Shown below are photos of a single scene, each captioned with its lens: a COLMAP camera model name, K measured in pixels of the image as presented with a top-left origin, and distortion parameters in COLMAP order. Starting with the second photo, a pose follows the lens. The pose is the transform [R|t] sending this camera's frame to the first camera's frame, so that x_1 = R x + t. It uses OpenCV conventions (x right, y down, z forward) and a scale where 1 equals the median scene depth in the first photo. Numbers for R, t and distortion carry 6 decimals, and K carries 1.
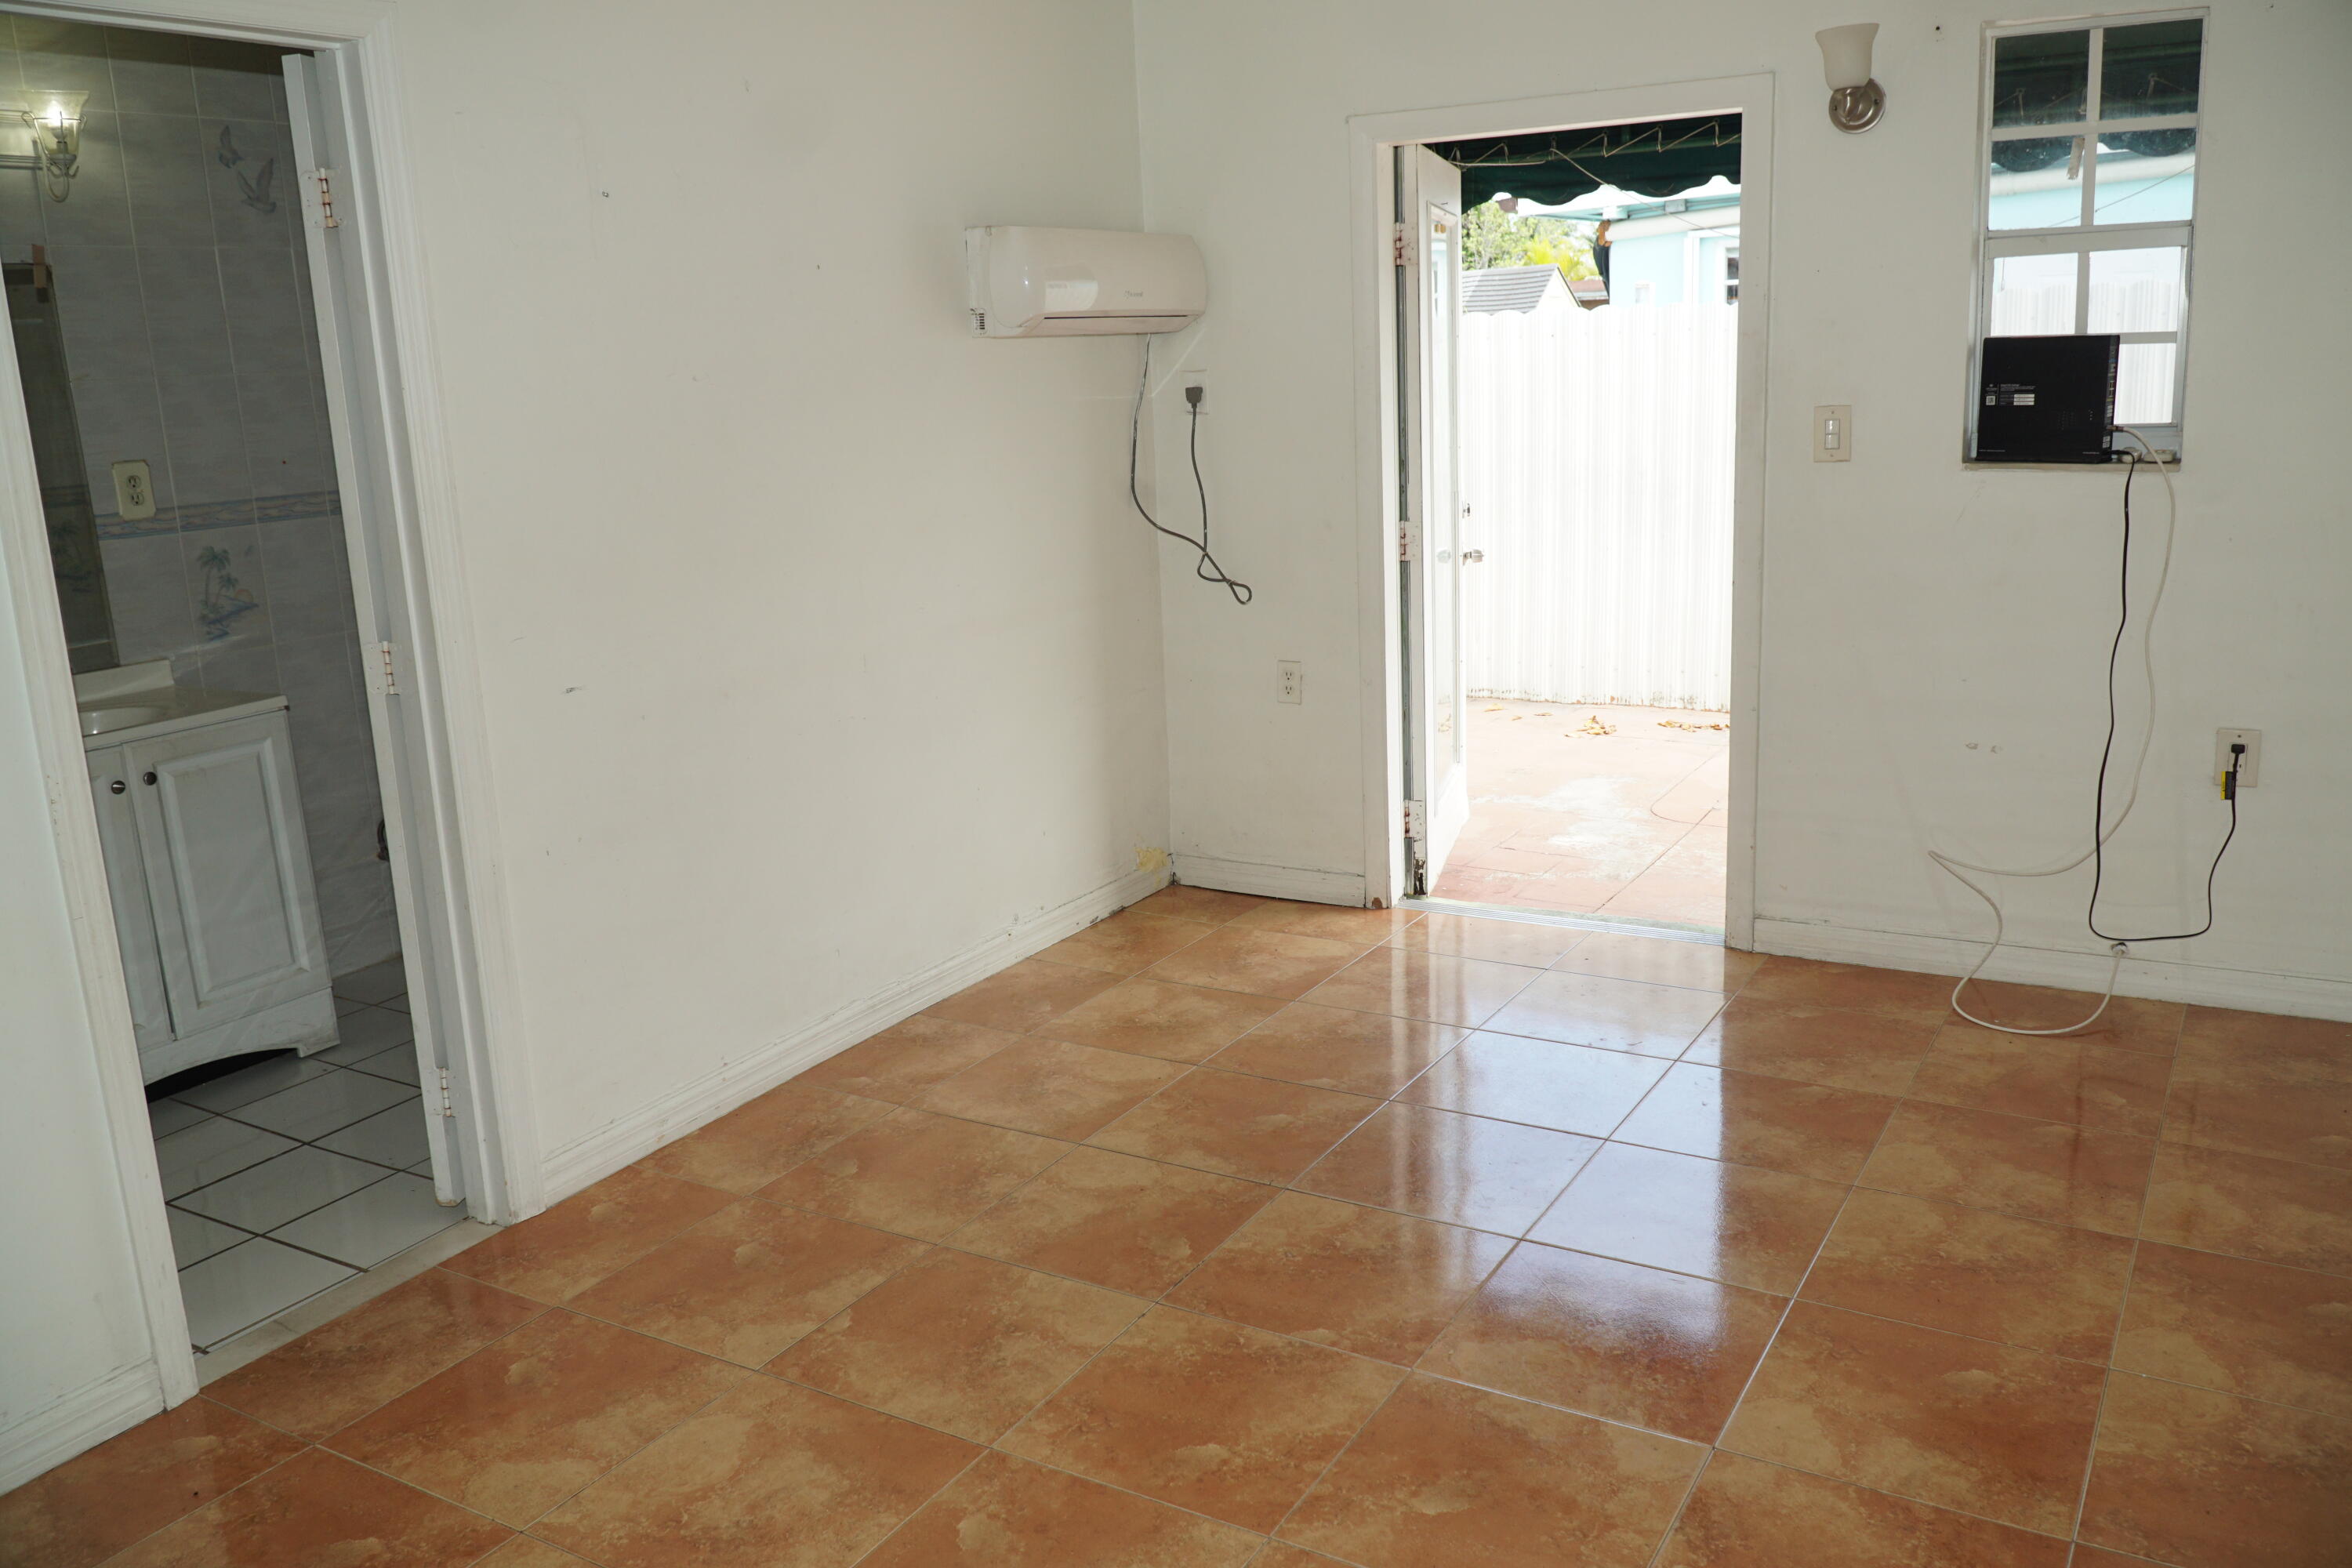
lens RADIAL K [[1864.4, 0, 1179.6], [0, 1864.4, 784.4], [0, 0, 1]] dist [-0.009035, -0.006523]
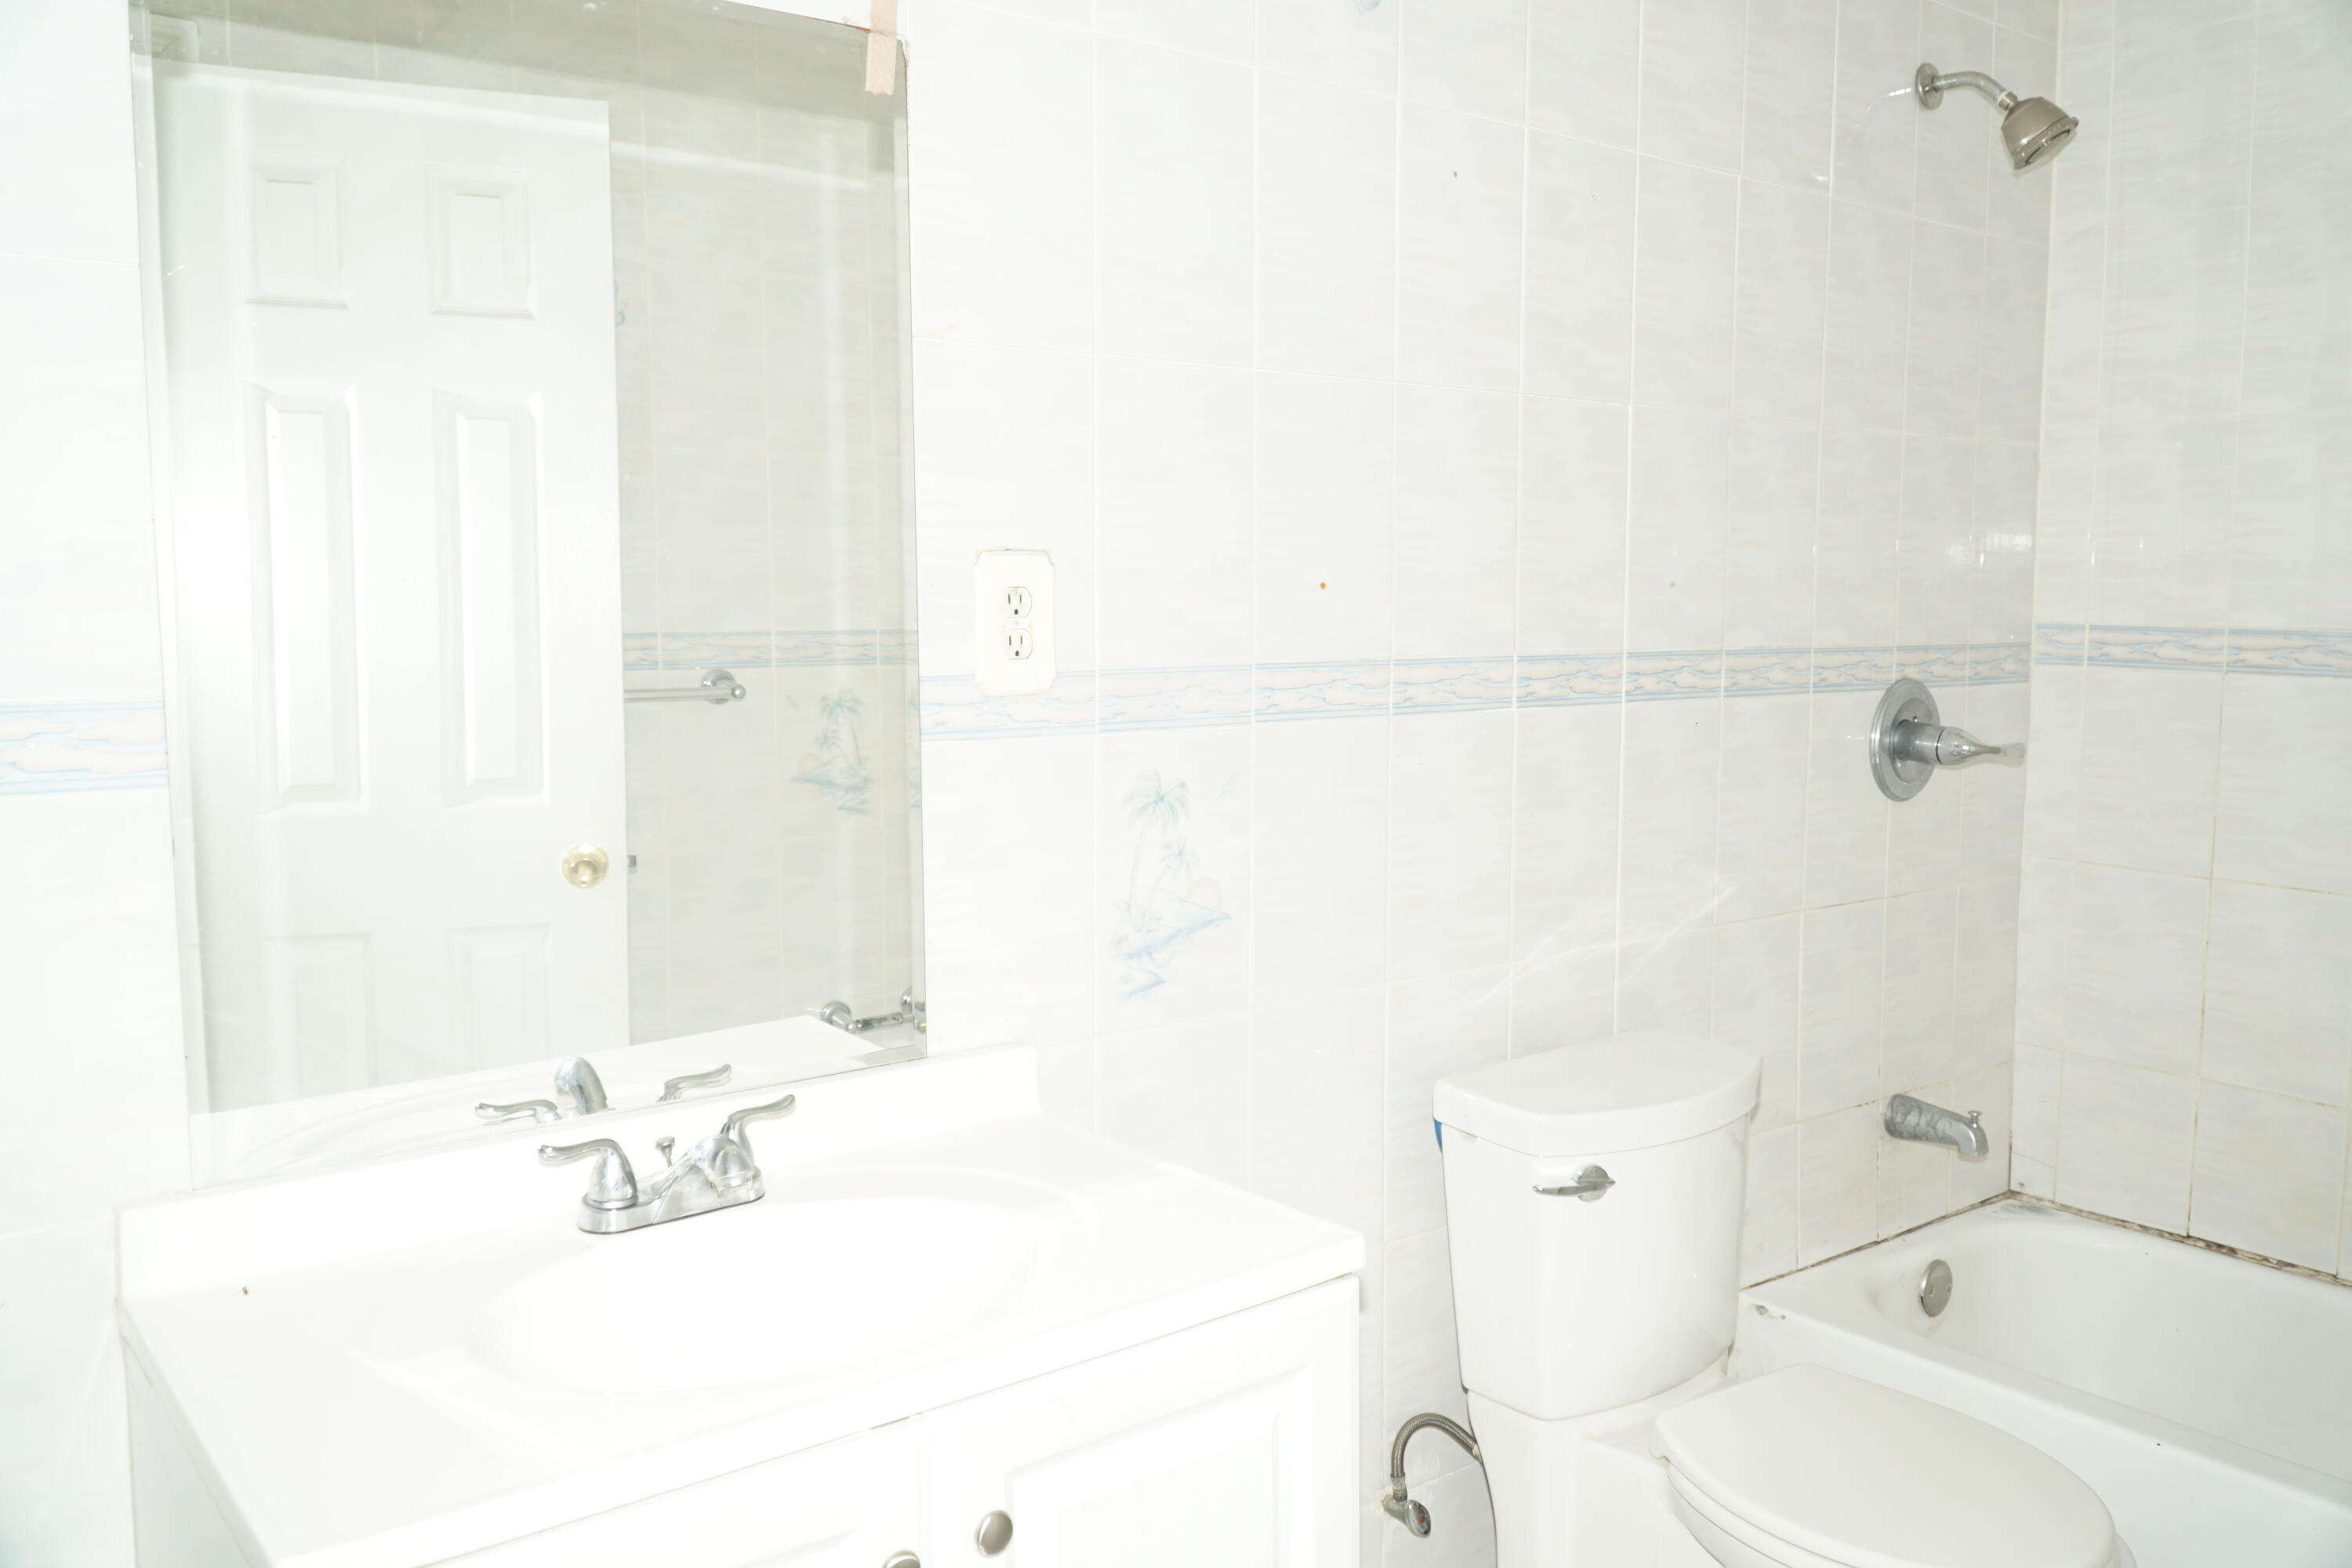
lens RADIAL K [[1864.4, 0, 1173.6], [0, 1864.4, 789.5], [0, 0, 1]] dist [-0.009035, -0.006523]
pose [[0.932829, 0.086488, -0.349786, -0.376695], [-0.124249, 0.988434, -0.086954, -0.089589], [0.338219, 0.124574, 0.932786, 0.623280]]
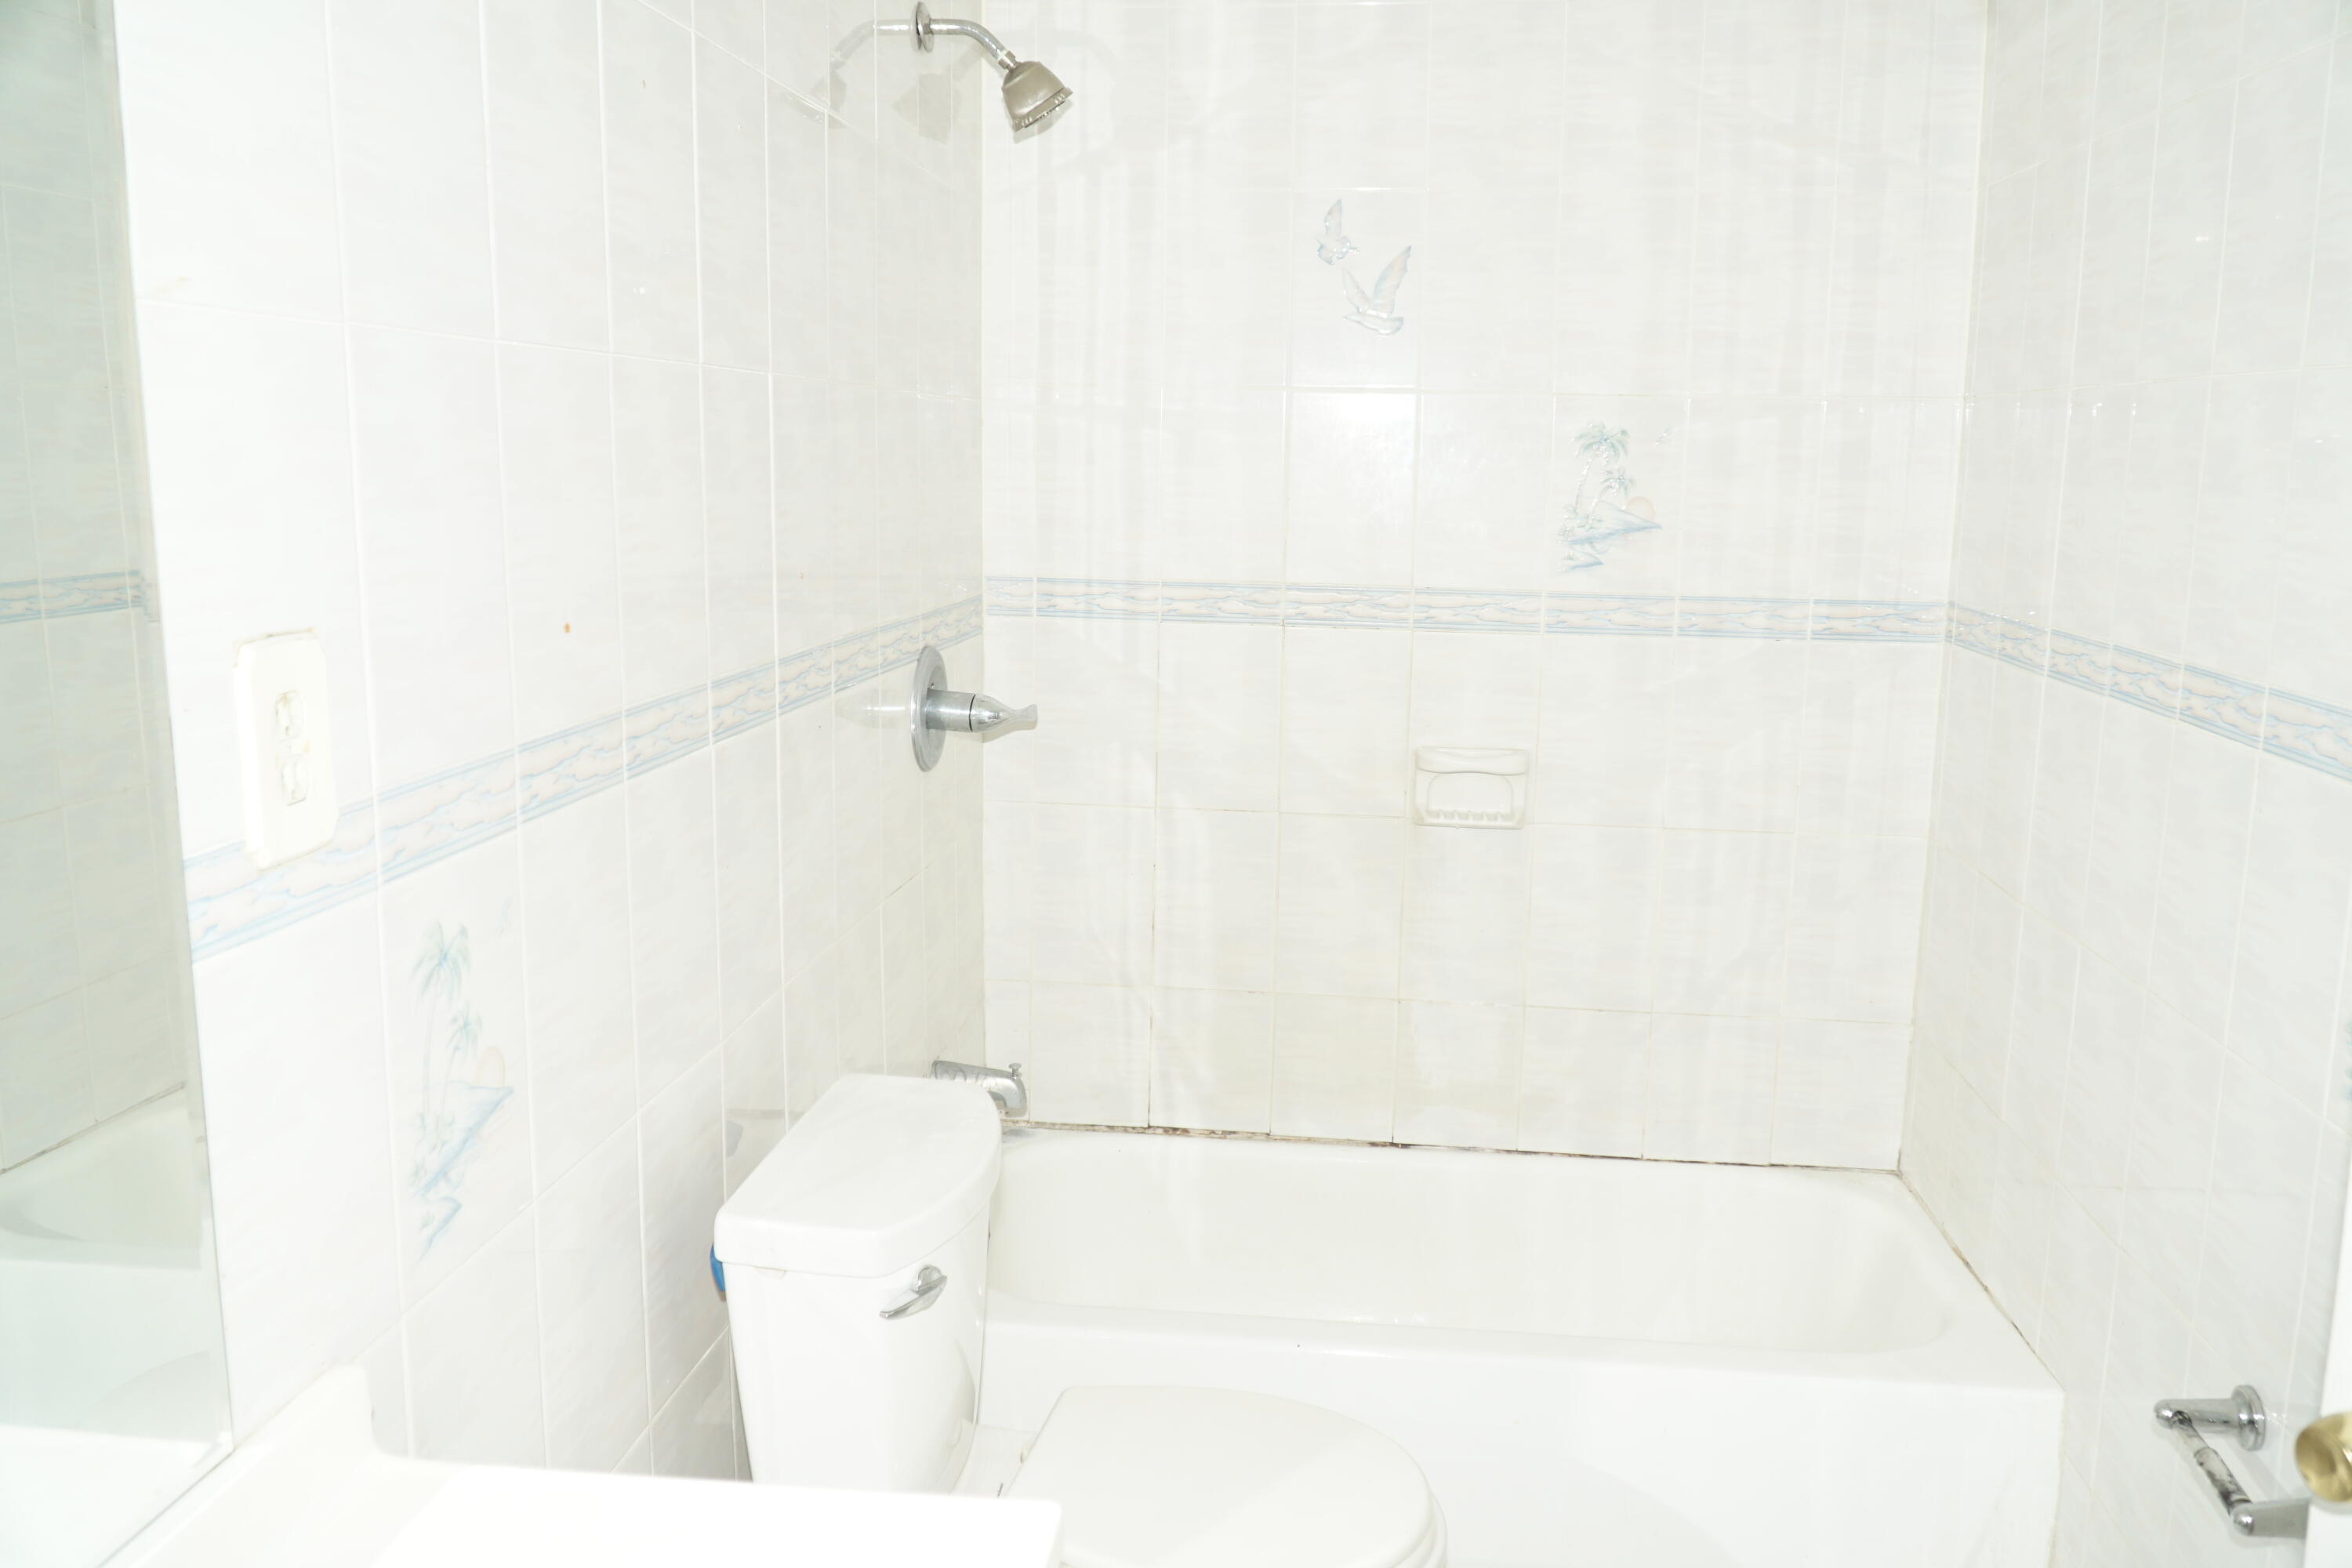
lens RADIAL K [[1864.4, 0, 1179.8], [0, 1864.4, 772.9], [0, 0, 1]] dist [-0.009035, -0.006523]
pose [[0.904550, -0.015205, 0.426097, -0.545440], [0.040854, 0.997857, -0.051119, -0.132891], [-0.424407, 0.063647, 0.903232, 0.696687]]
